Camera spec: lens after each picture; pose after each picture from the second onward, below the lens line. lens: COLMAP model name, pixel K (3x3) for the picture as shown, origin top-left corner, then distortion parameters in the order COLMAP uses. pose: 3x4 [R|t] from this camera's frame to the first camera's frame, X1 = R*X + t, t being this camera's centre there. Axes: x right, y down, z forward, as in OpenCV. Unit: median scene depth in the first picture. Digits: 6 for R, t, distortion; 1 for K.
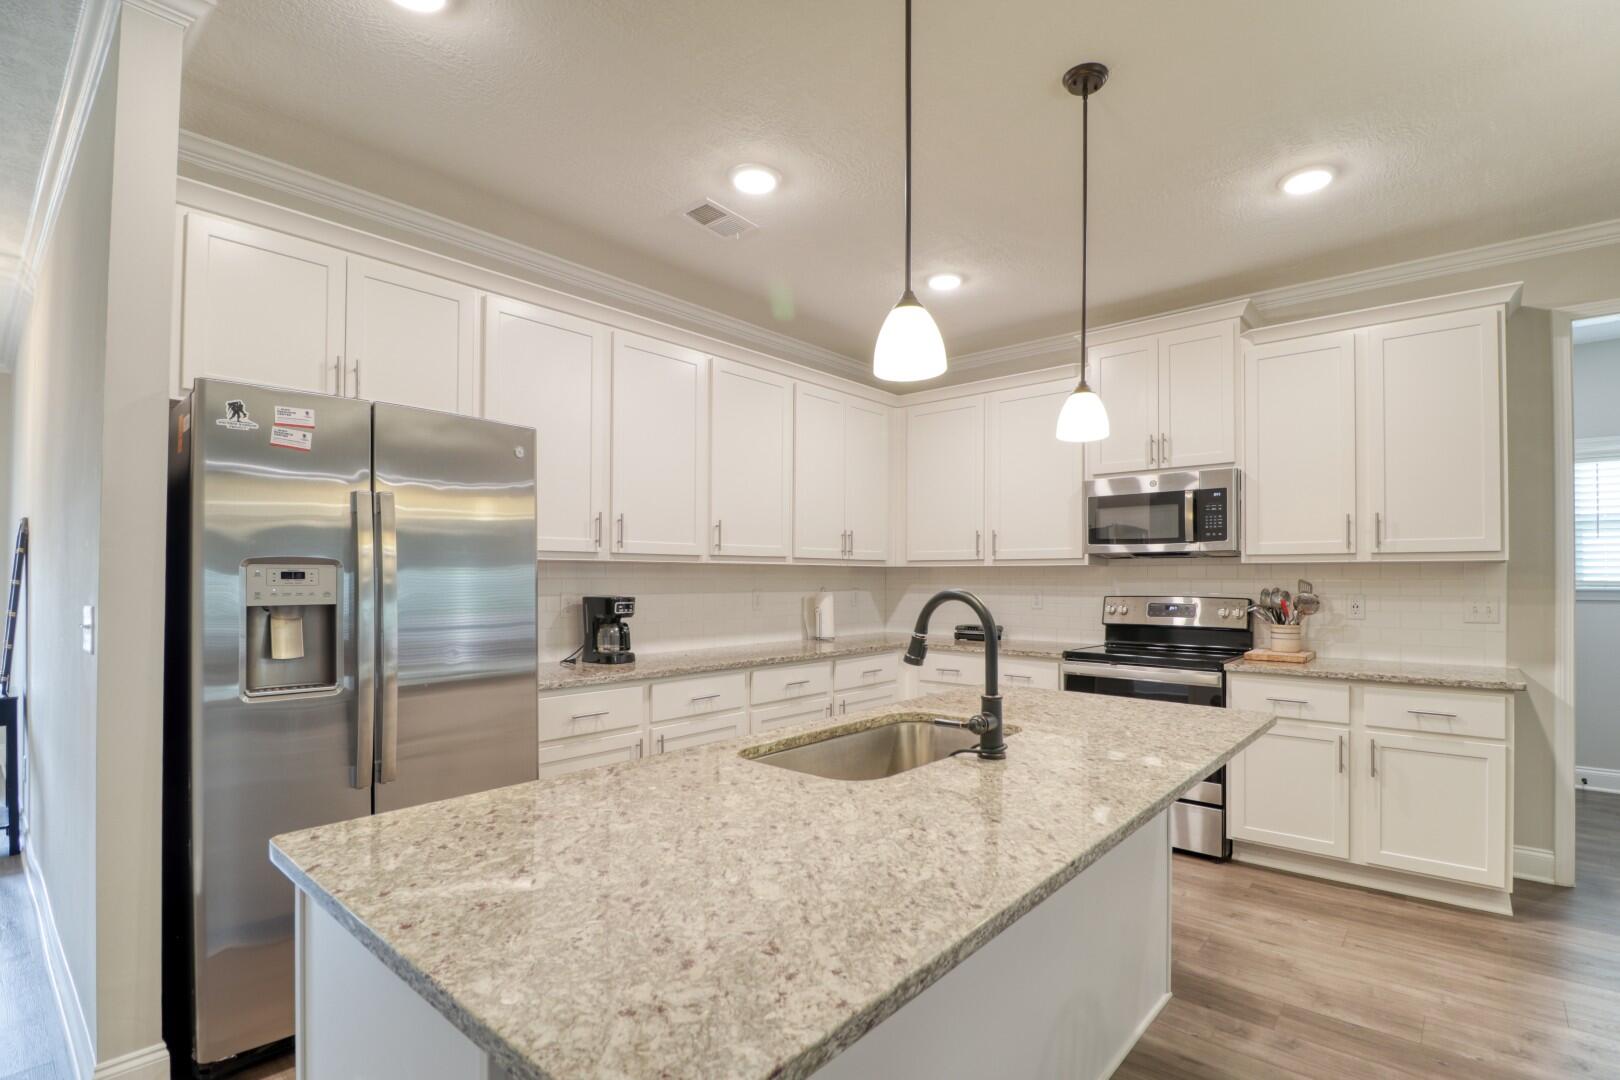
lens RADIAL K [[762.5, 0, 819.9], [0, 762.5, 560.4], [0, 0, 1]] dist [-0.002198, -0.014367]
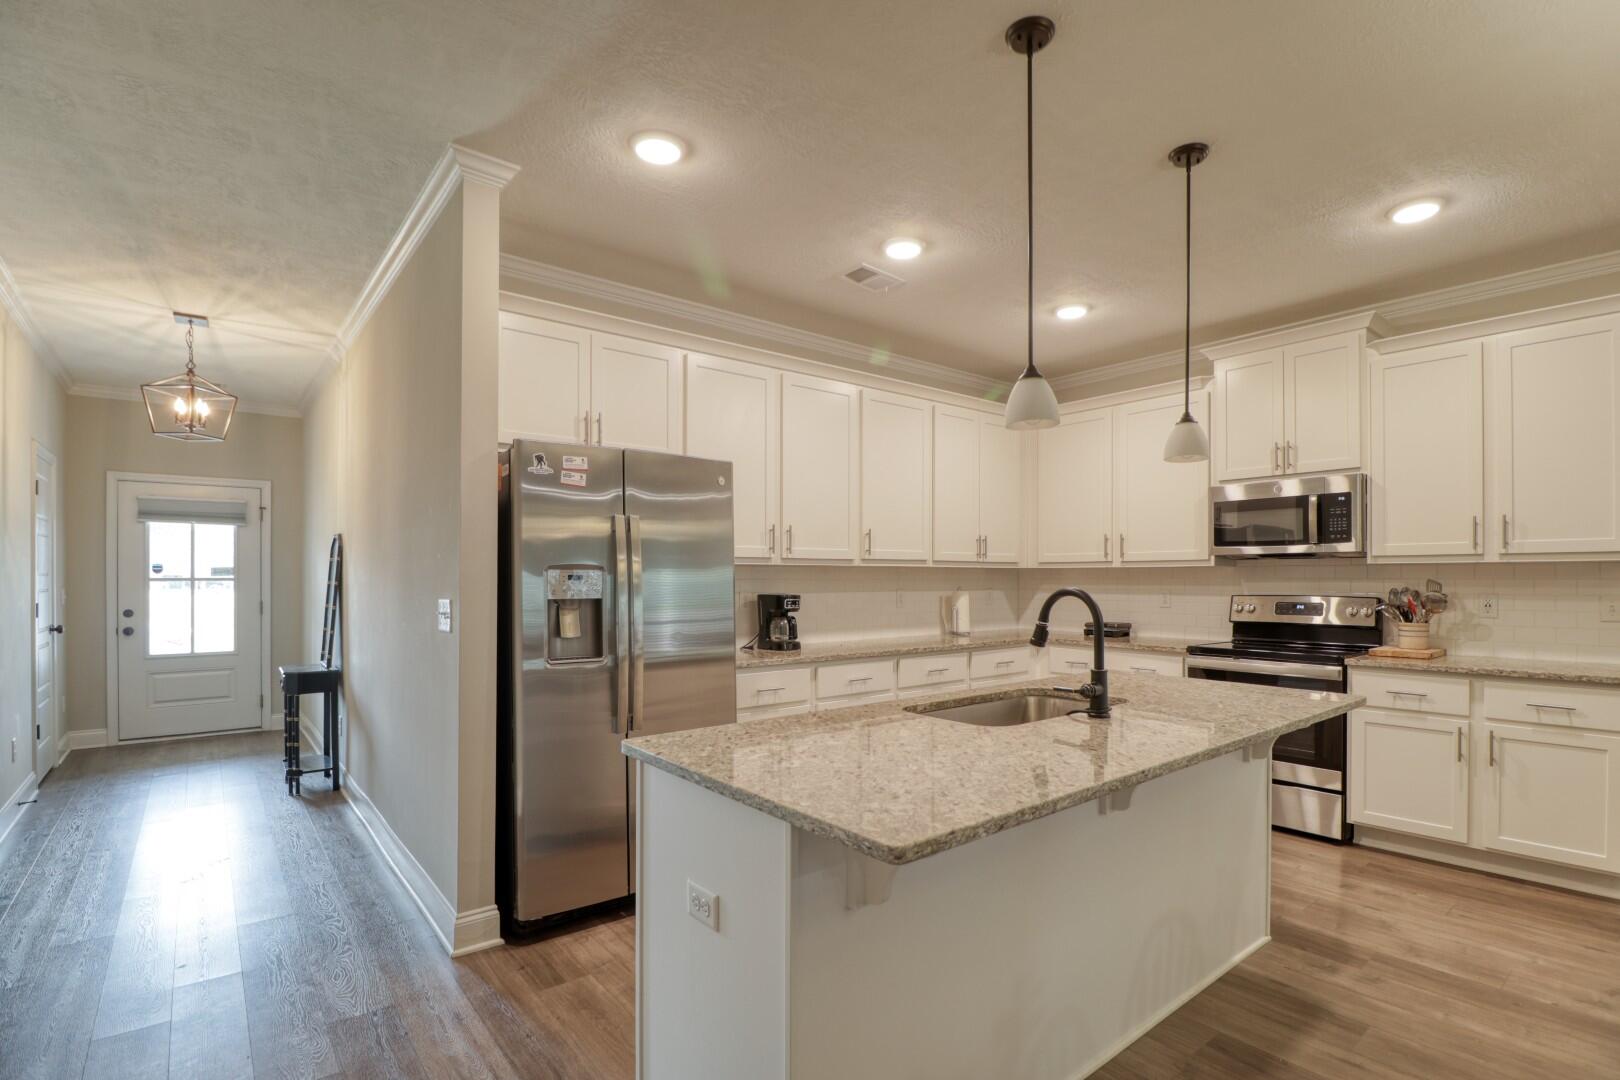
lens RADIAL K [[760.3, 0, 813.6], [0, 760.3, 572.3], [0, 0, 1]] dist [-0.002107, -0.013689]
pose [[0.983943, -0.003340, -0.178453, -0.012452], [0.005975, 0.999881, 0.014228, -0.005248], [0.178384, -0.015066, 0.983846, -0.210726]]
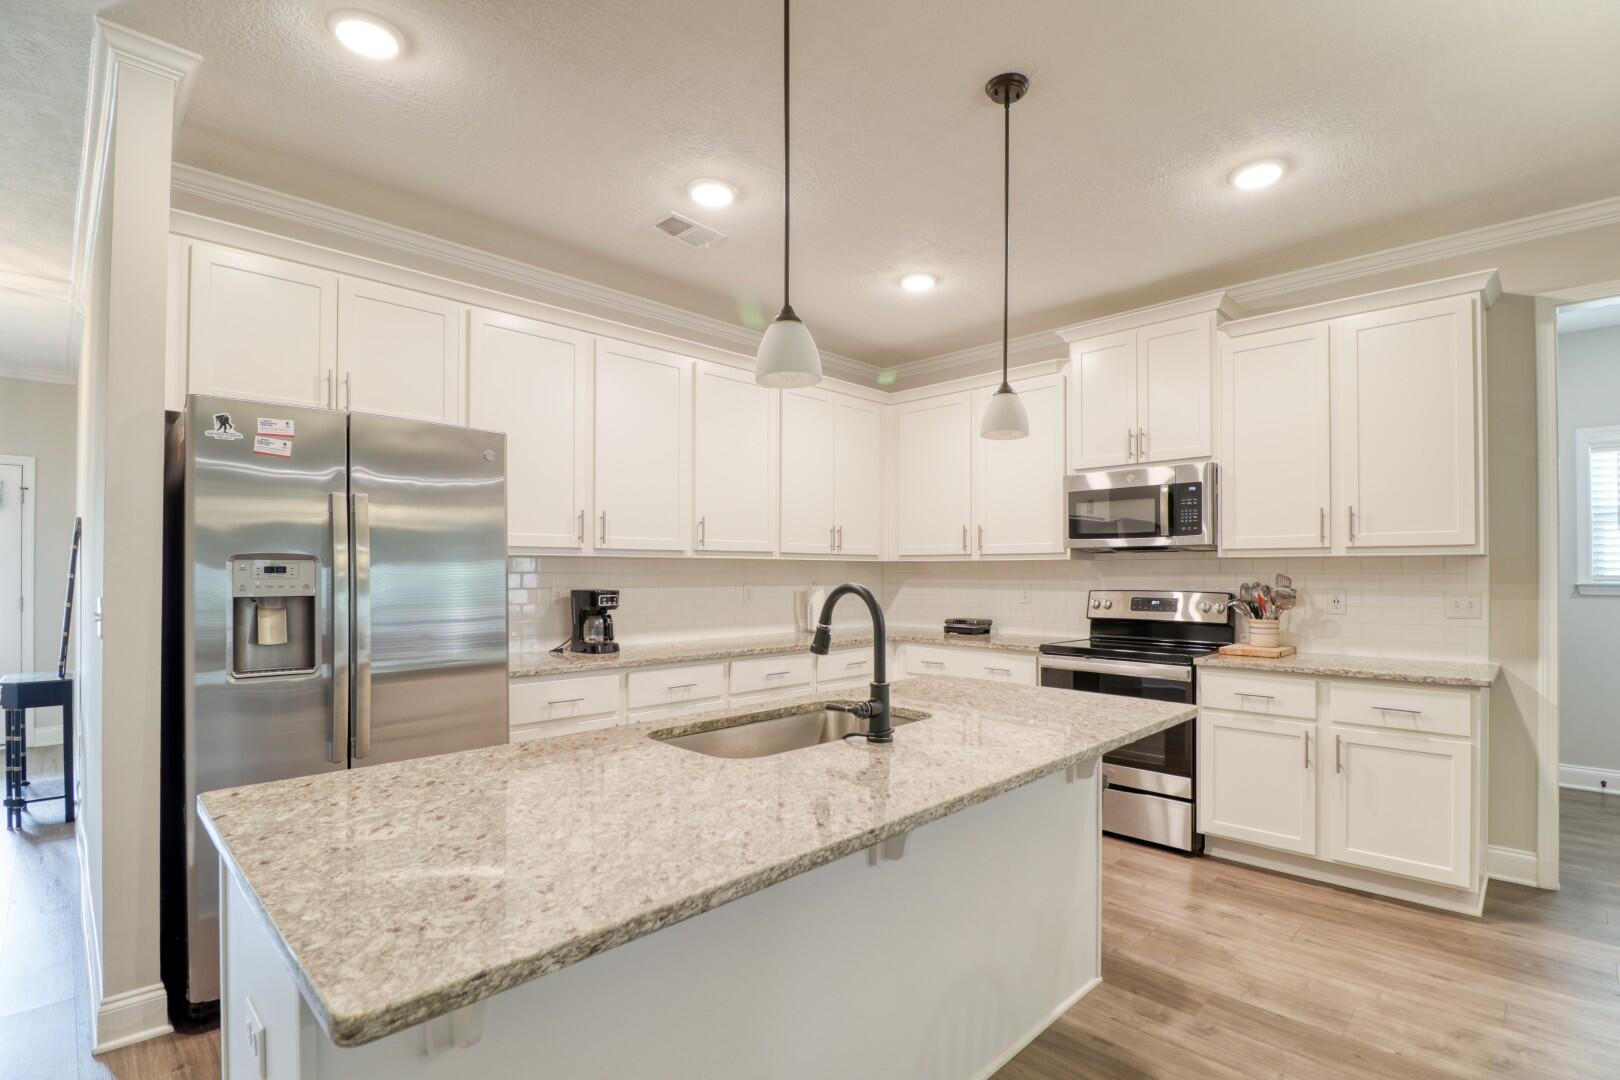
lens RADIAL K [[760.7, 0, 809.7], [0, 760.7, 558.2], [0, 0, 1]] dist [0.000279, -0.017169]
pose [[0.997487, -0.001169, -0.070841, 0.121043], [0.001482, 0.999989, 0.004373, -0.000707], [0.070835, -0.004467, 0.997478, -0.038288]]
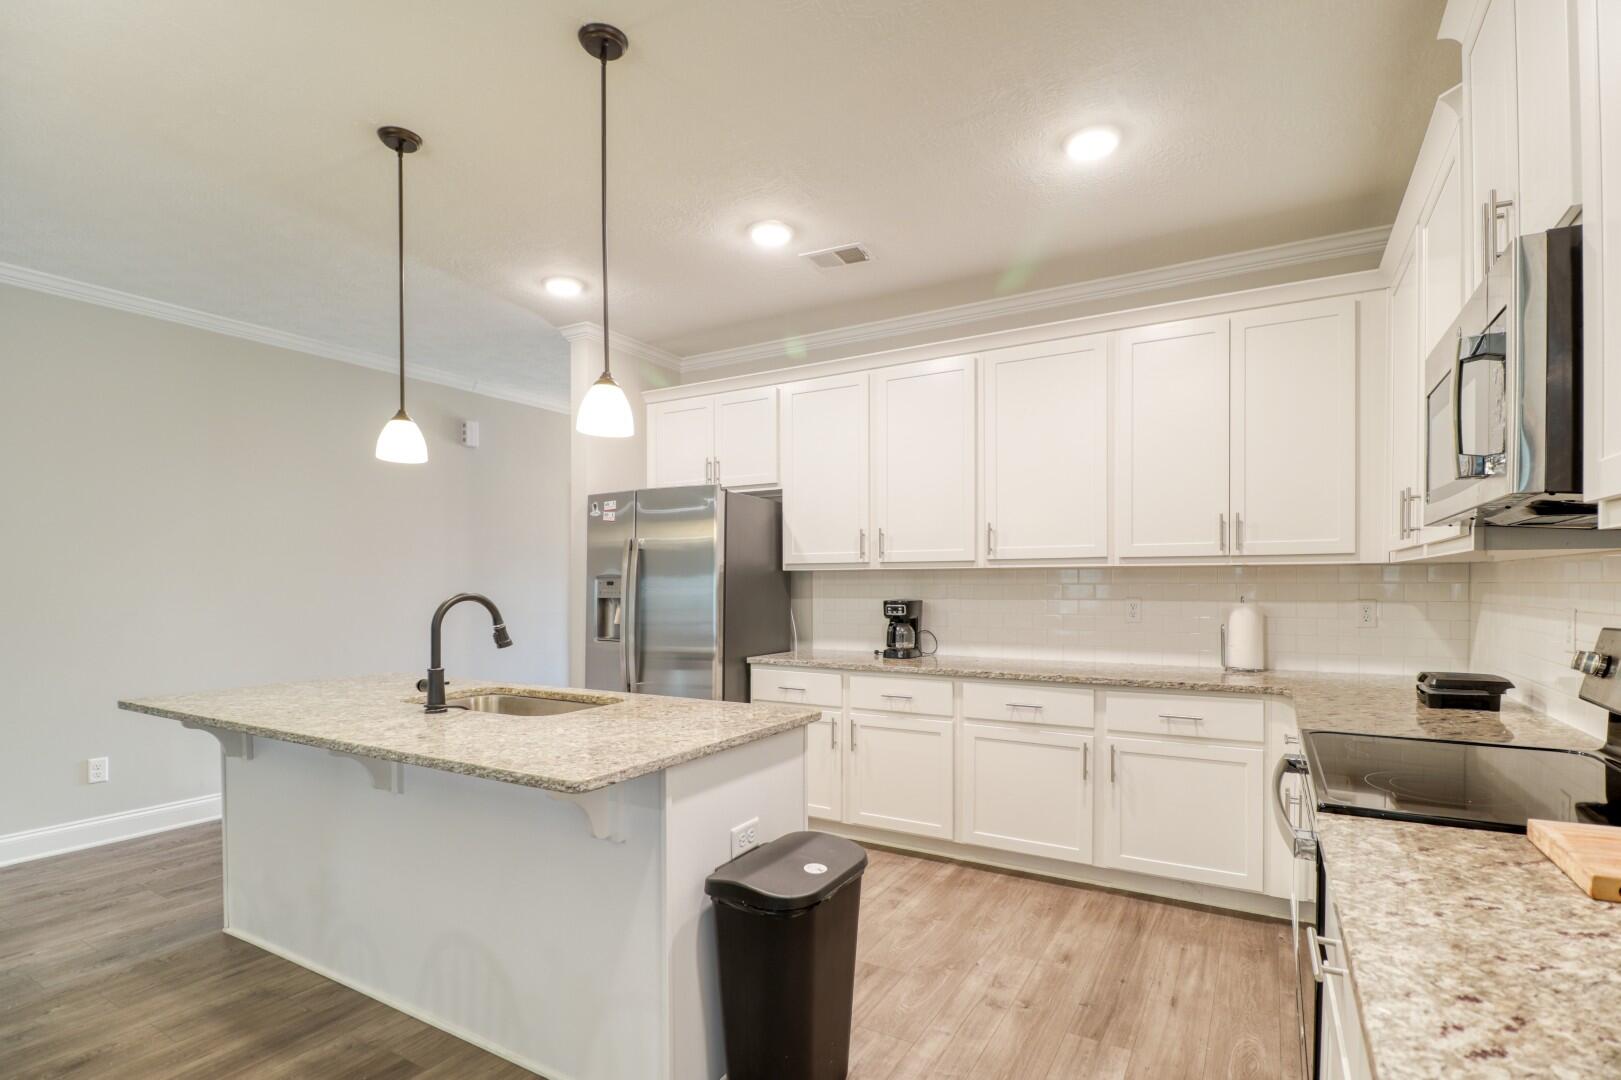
lens RADIAL K [[756.6, 0, 861.2], [0, 756.6, 588.2], [0, 0, 1]] dist [-0.017919, -0.000216]
pose [[0.219224, 0.006113, -0.975655, 1.044393], [0.025263, 0.999610, 0.011940, 0.018556], [0.975347, -0.027266, 0.218984, 0.876867]]
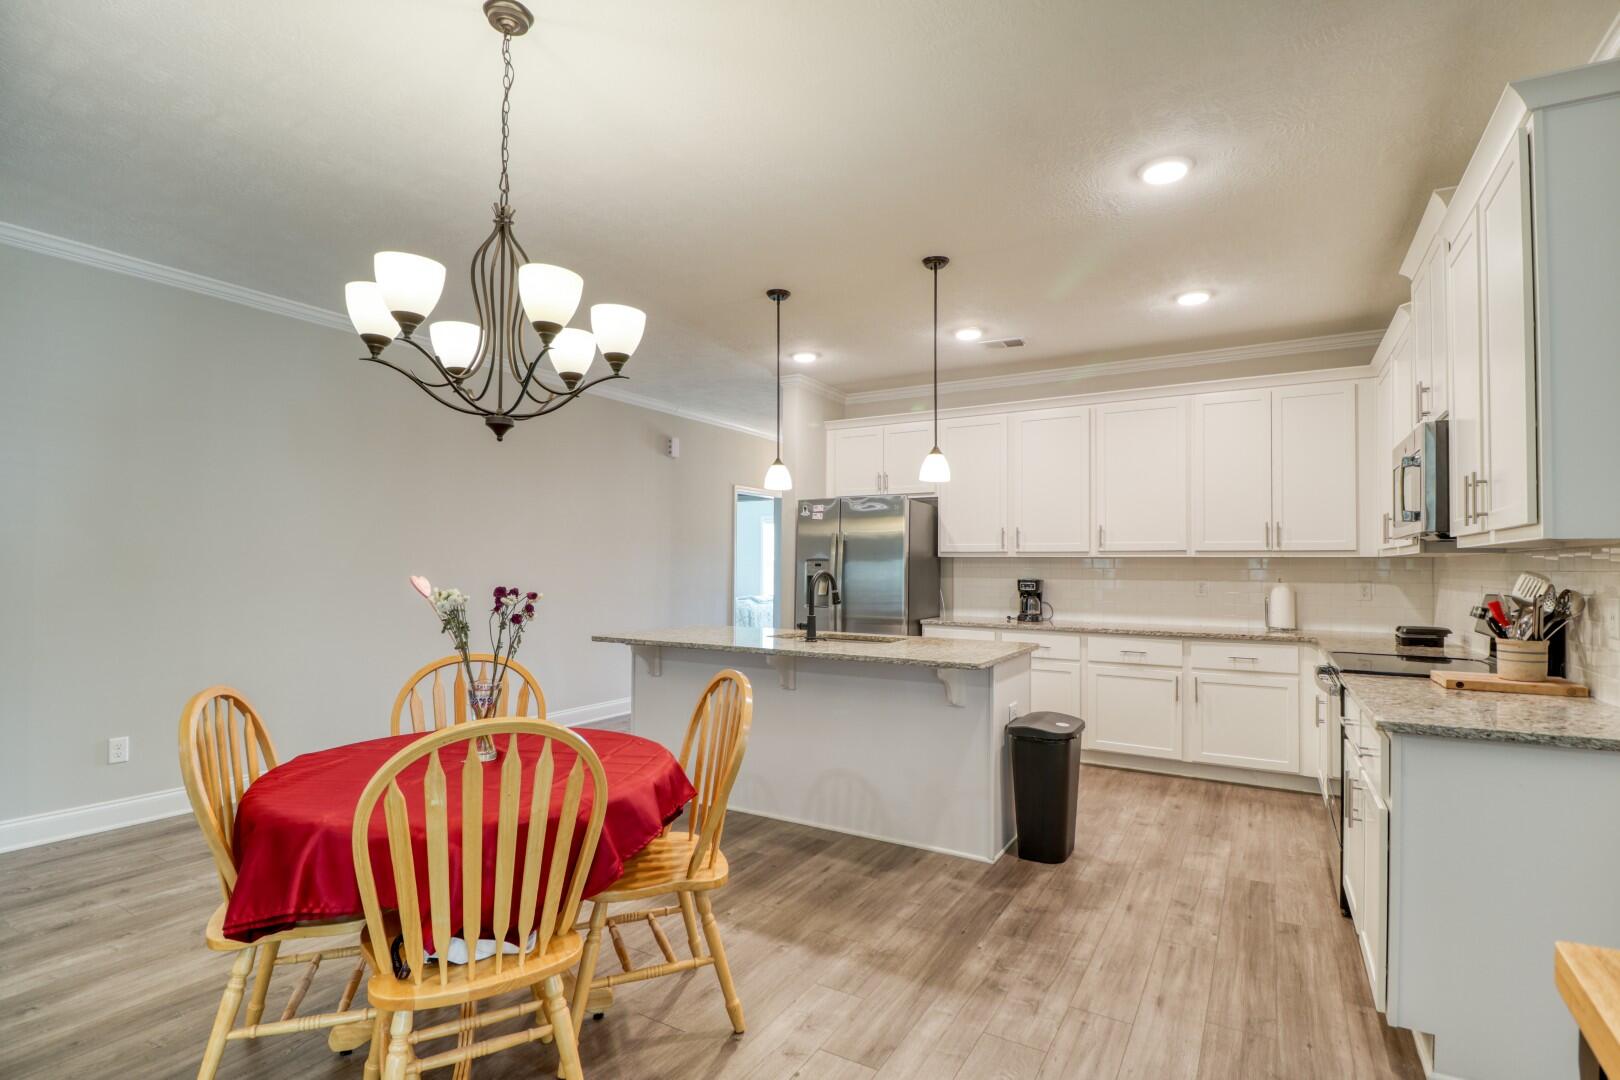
lens RADIAL K [[768.8, 0, 858.4], [0, 768.8, 542.2], [0, 0, 1]] dist [-0.026053, -0.000277]
pose [[0.219317, -0.028408, -0.975240, 1.531796], [0.014510, 0.999560, -0.025853, 0.008250], [0.975546, -0.008480, 0.219633, 0.376444]]
